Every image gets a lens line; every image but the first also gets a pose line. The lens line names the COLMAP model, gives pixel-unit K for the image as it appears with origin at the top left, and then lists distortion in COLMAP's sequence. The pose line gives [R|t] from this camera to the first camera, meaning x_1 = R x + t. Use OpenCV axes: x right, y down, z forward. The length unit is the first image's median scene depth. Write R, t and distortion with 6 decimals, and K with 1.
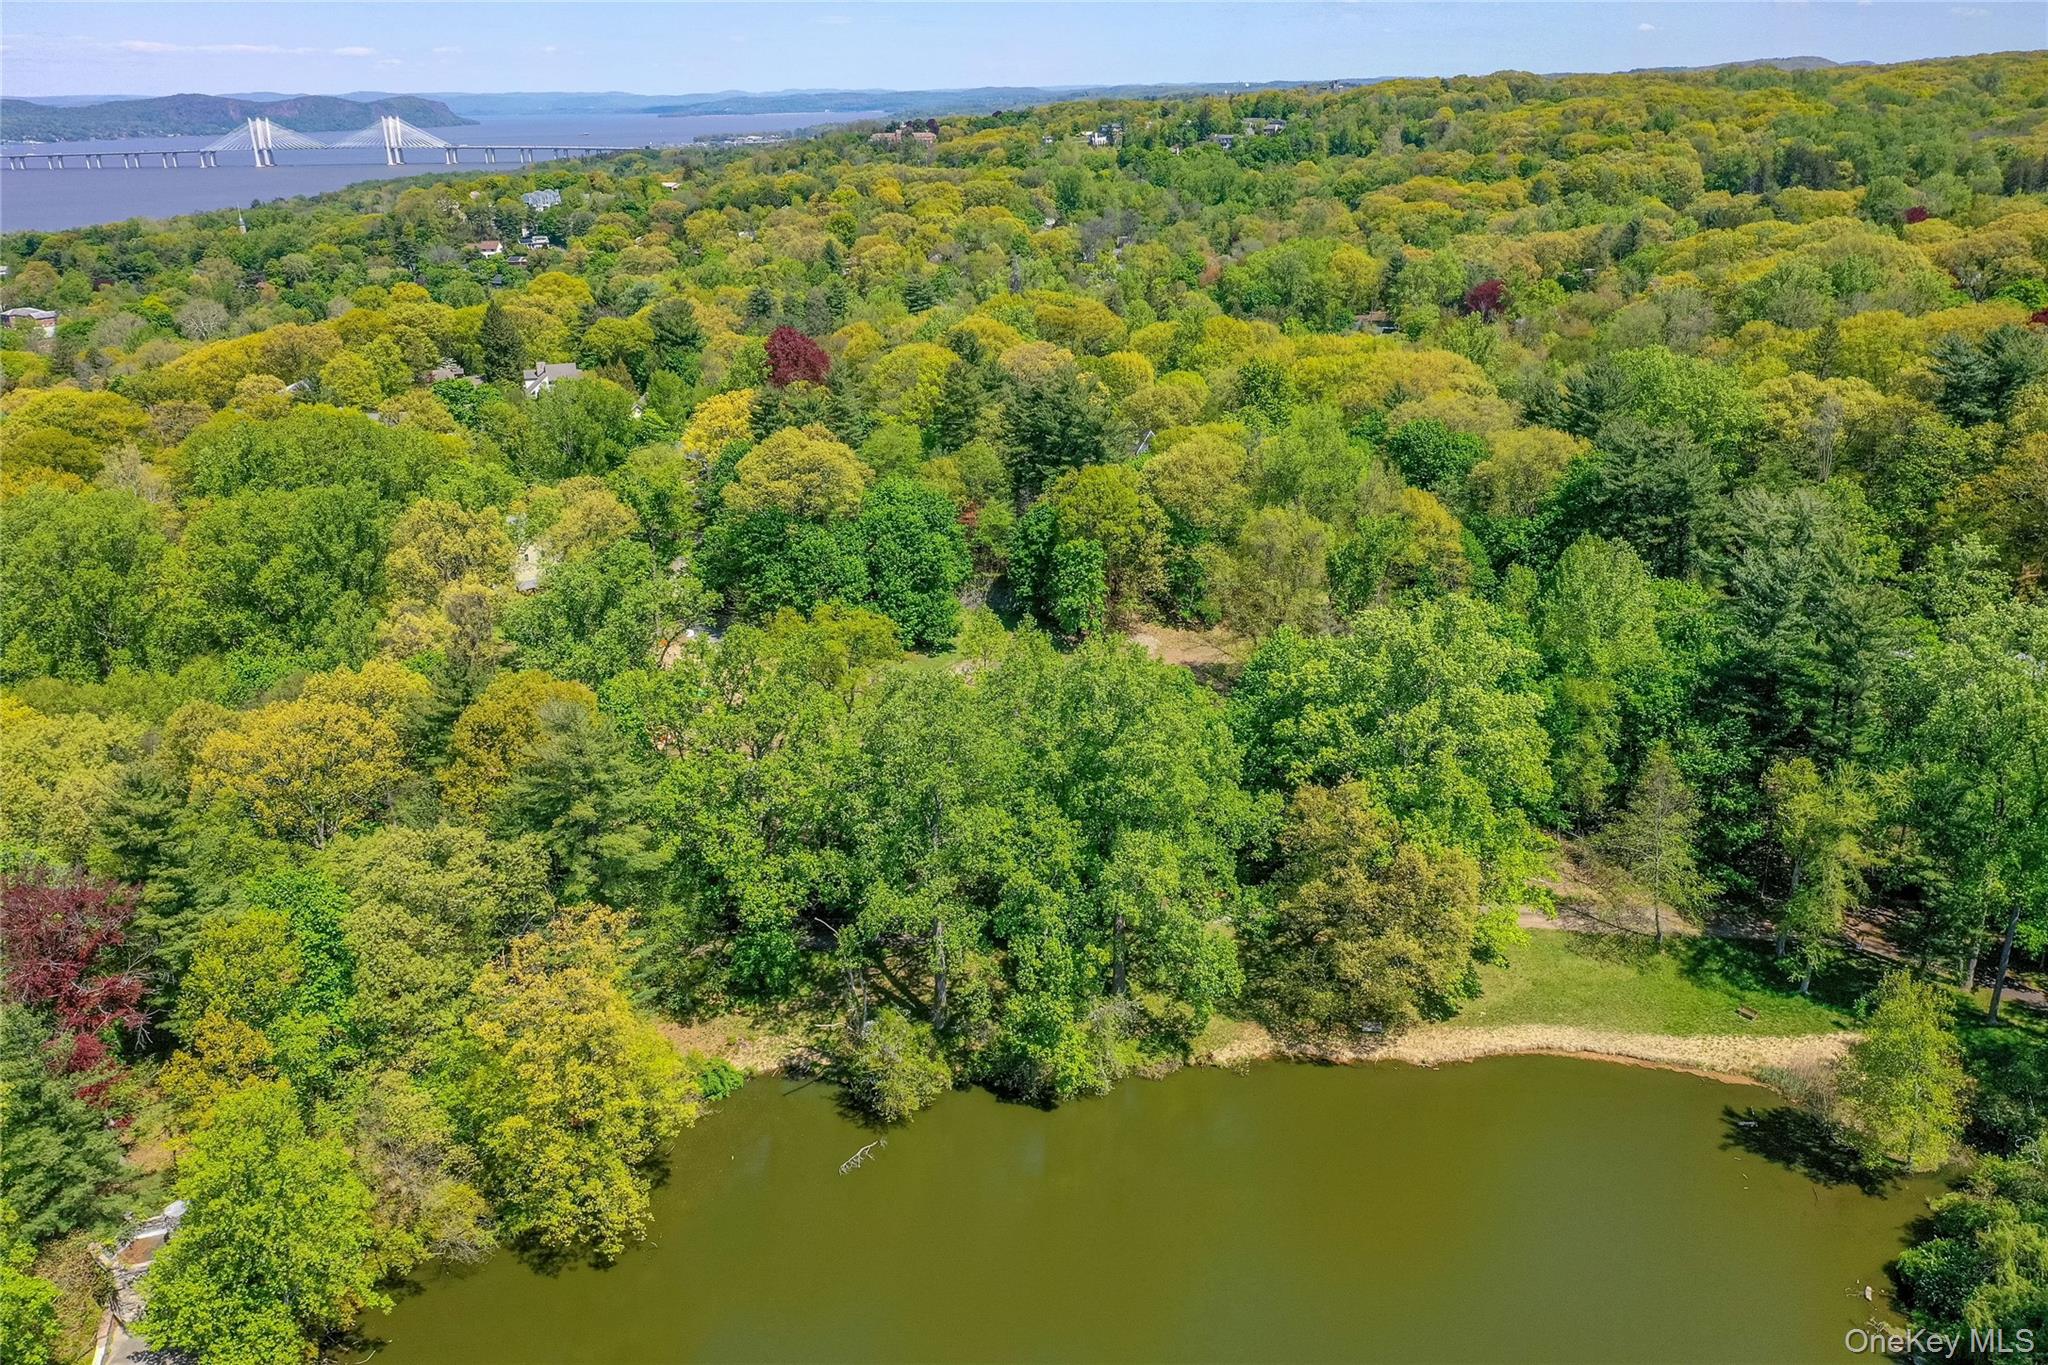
lens RADIAL K [[1614.1, 0, 1015.5], [0, 1614.1, 679.3], [0, 0, 1]] dist [0.013145, 0.003244]
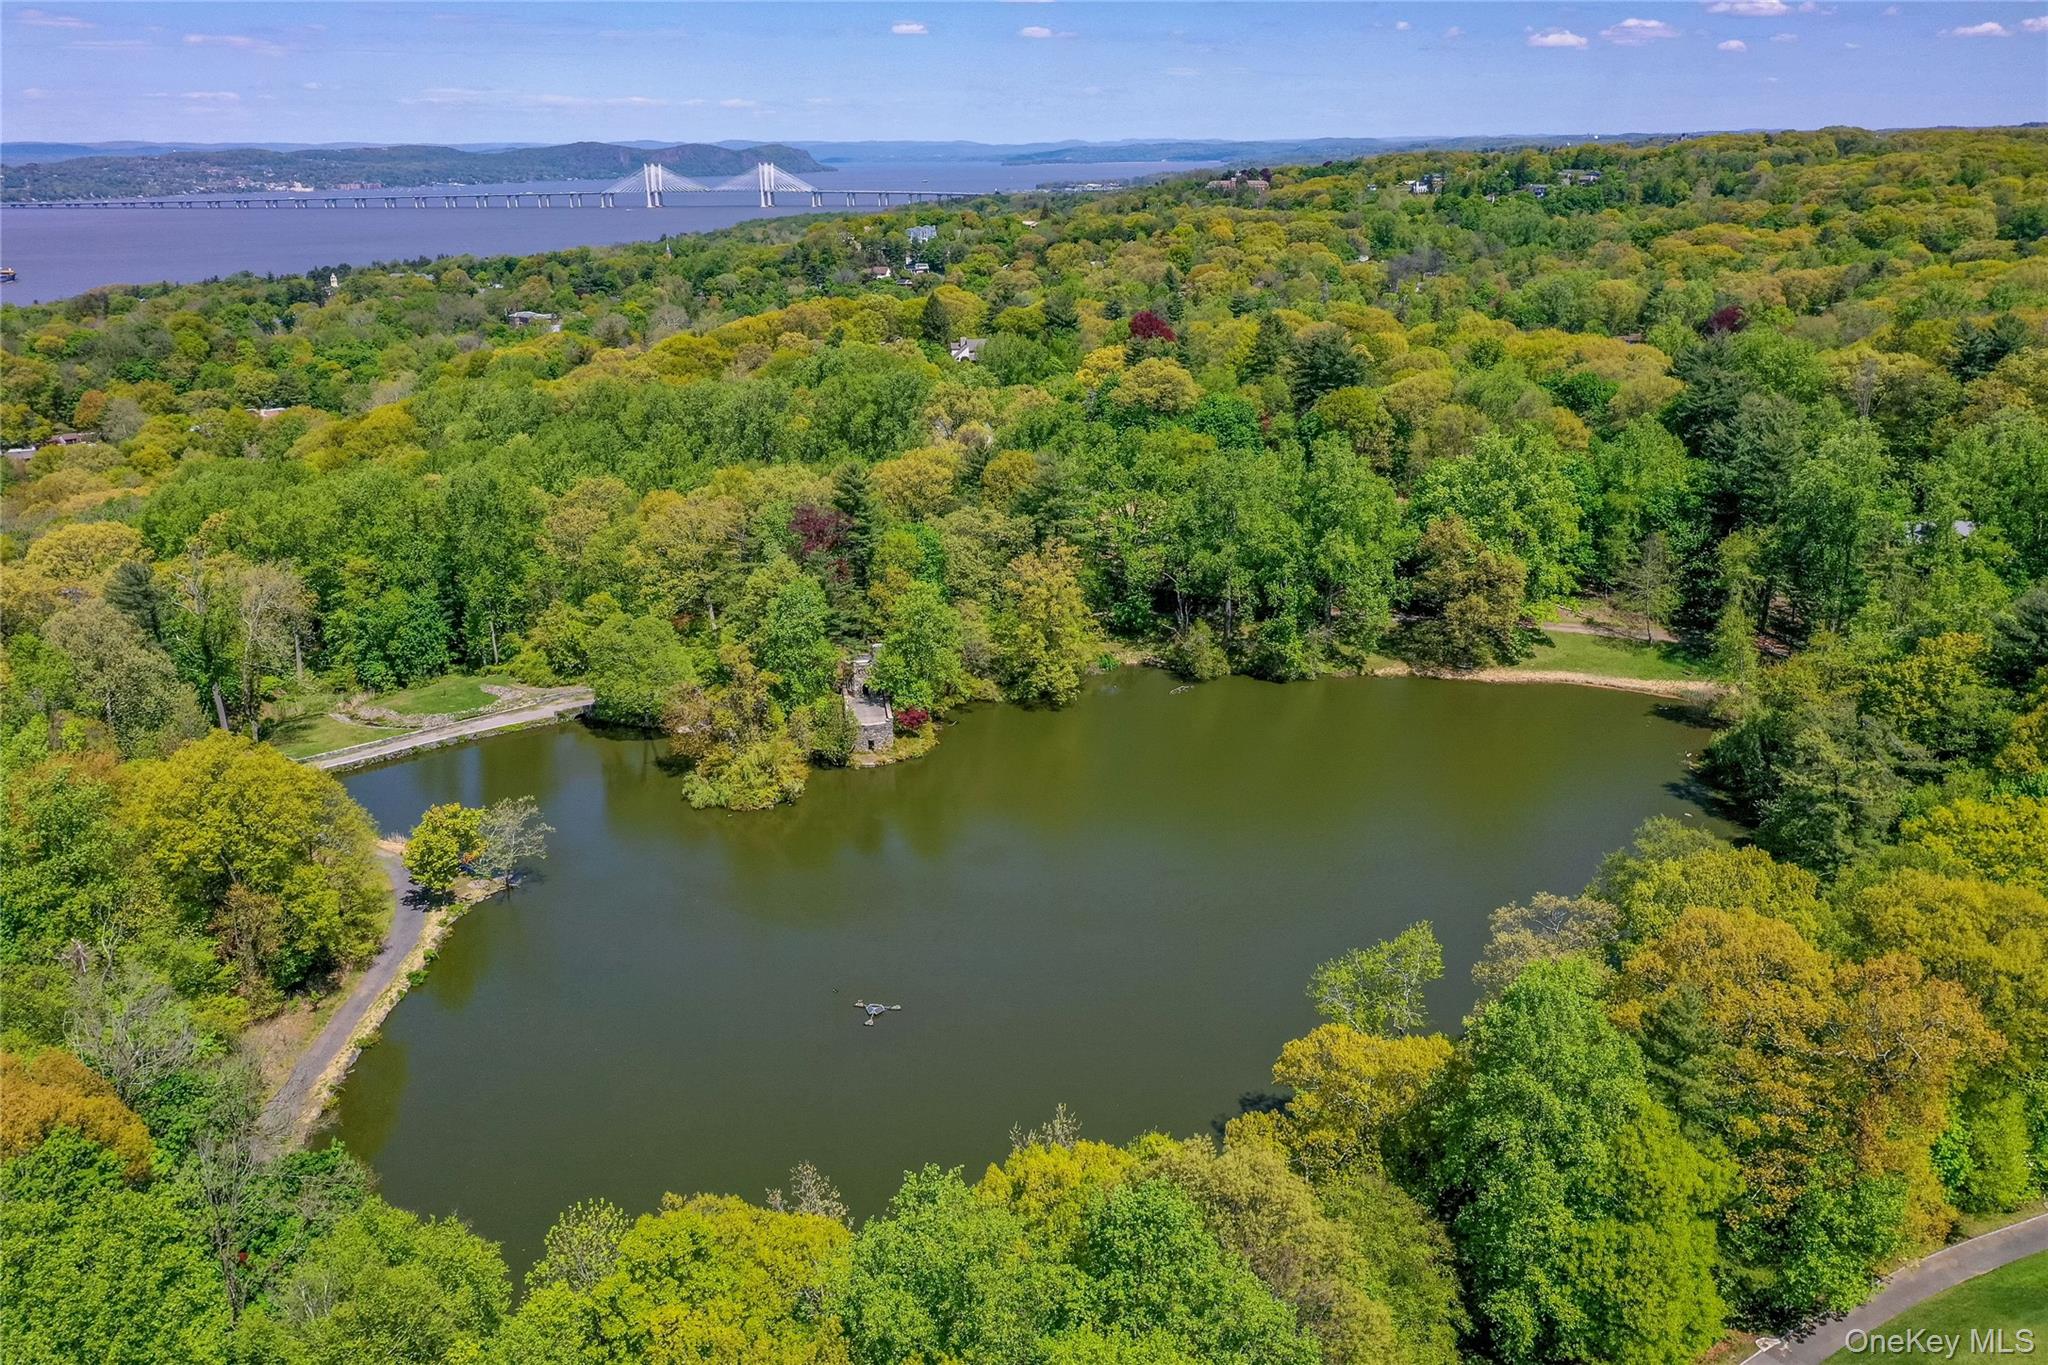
lens RADIAL K [[1614.9, 0, 1015.4], [0, 1614.9, 679.6], [0, 0, 1]] dist [0.006430, 0.003320]
pose [[0.980722, 0.067157, -0.183508, 0.010017], [-0.072108, 0.997187, -0.020435, 0.051953], [0.181620, 0.033273, 0.982806, -0.146534]]
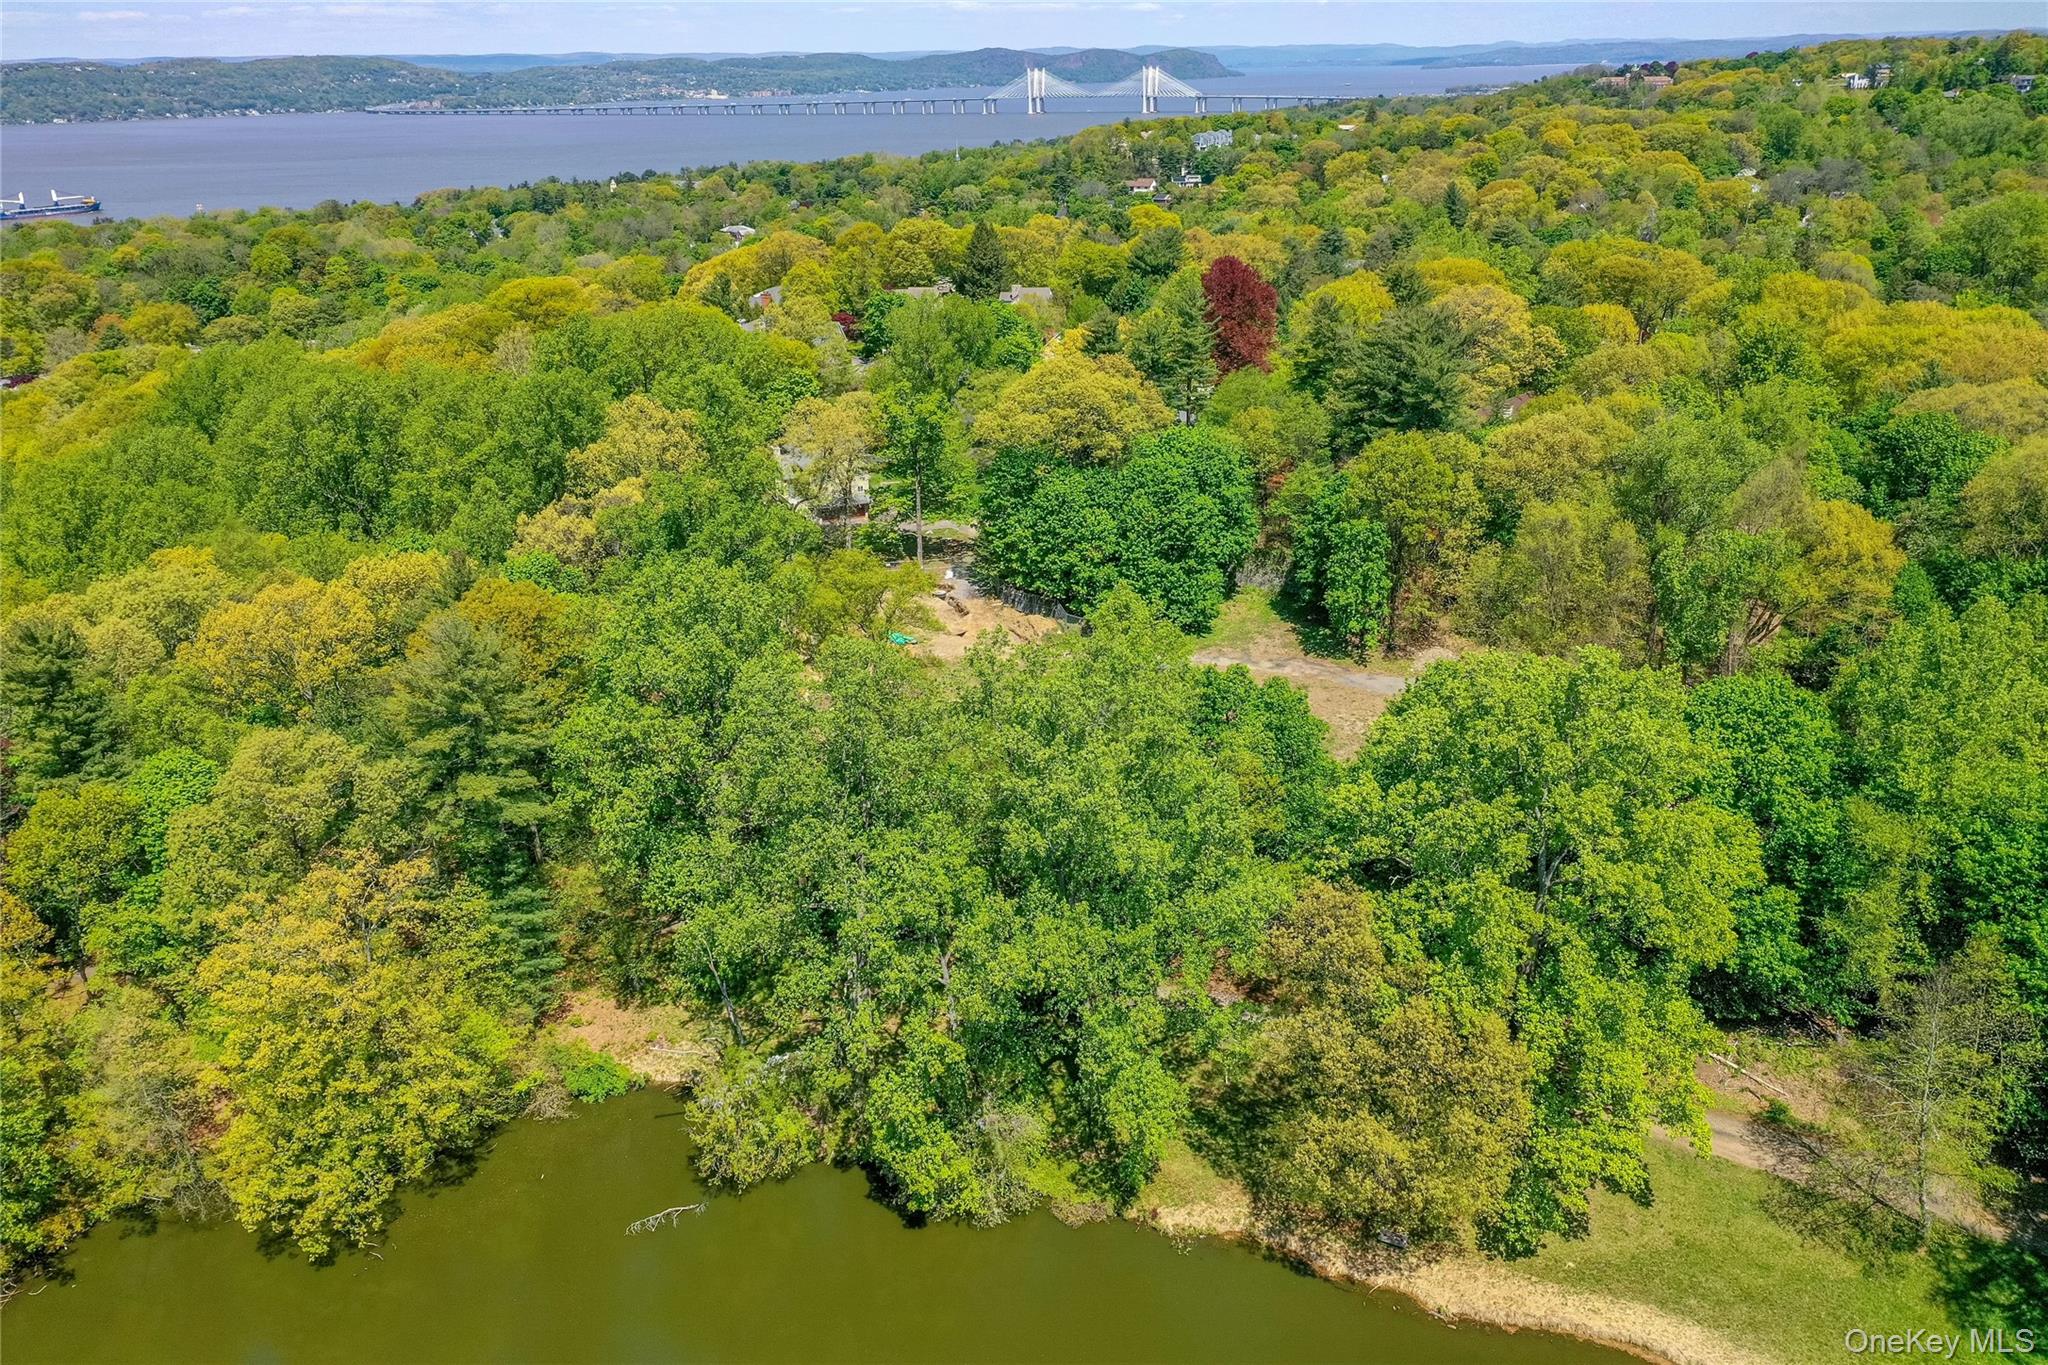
lens RADIAL K [[1614.1, 0, 1015.5], [0, 1614.1, 679.3], [0, 0, 1]] dist [0.013145, 0.003244]
pose [[0.905158, 0.152446, -0.396800, 0.053725], [-0.142085, 0.988293, 0.055576, -0.007082], [0.400627, 0.006074, 0.916221, 0.048728]]
